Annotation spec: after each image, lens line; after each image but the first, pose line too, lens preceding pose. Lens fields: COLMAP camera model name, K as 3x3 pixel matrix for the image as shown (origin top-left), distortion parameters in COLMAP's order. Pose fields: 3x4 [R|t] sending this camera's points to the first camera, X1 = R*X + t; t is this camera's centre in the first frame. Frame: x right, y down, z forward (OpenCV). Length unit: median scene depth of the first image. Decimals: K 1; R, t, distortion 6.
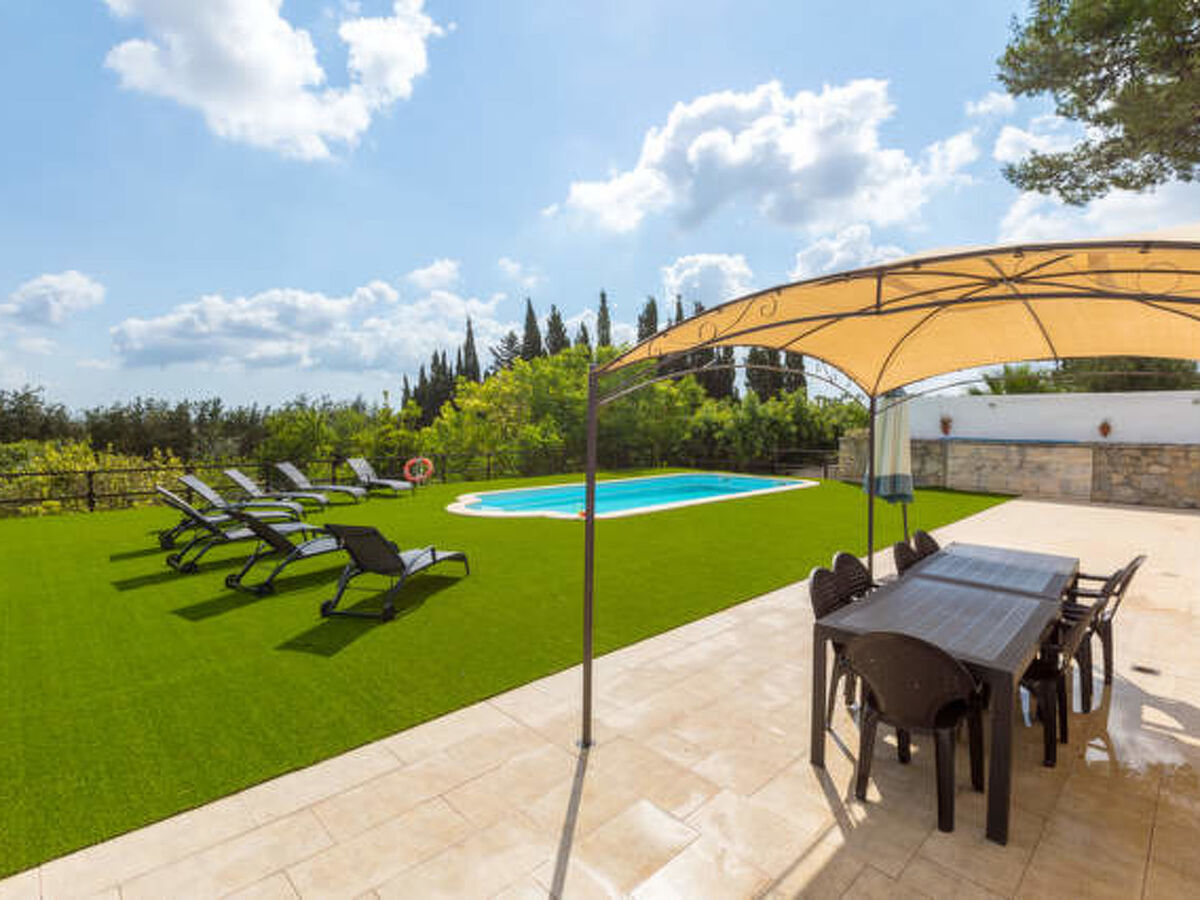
lens RADIAL K [[602.6, 0, 603.4], [0, 602.6, 445.5], [0, 0, 1]] dist [0.001715, 0.001058]
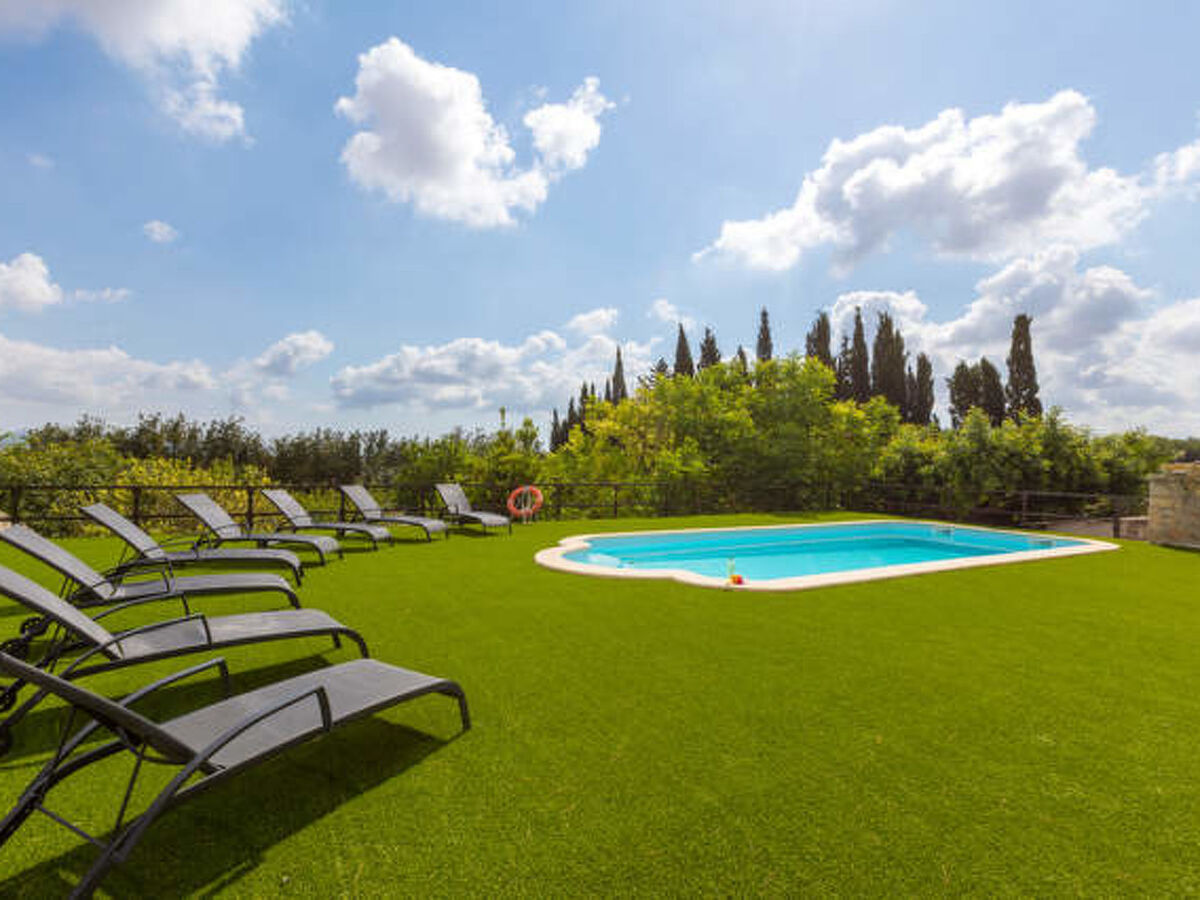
lens RADIAL K [[602.6, 0, 603.4], [0, 602.6, 445.5], [0, 0, 1]] dist [0.001715, 0.001058]
pose [[0.968005, 0.012943, -0.250596, -0.006924], [-0.029712, 0.997555, -0.063250, 0.010316], [0.249165, 0.068672, 0.966023, 0.183610]]
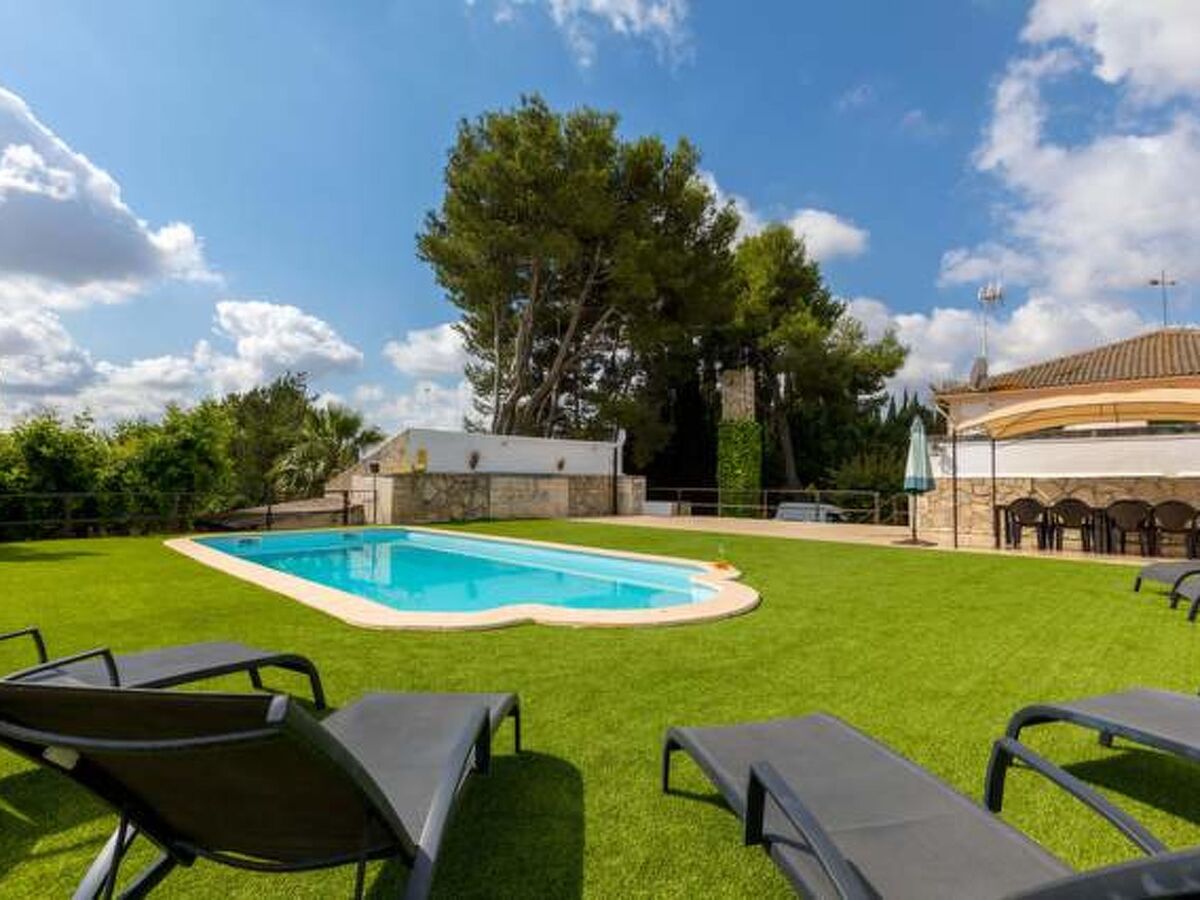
lens RADIAL K [[612.8, 0, 603.8], [0, 612.8, 450.6], [0, 0, 1]] dist [0.010608, 0.000607]
pose [[0.014869, 0.046135, 0.998825, -0.364770], [0.036282, 0.998252, -0.046649, 0.005668], [-0.999231, 0.036933, 0.013169, 0.540312]]
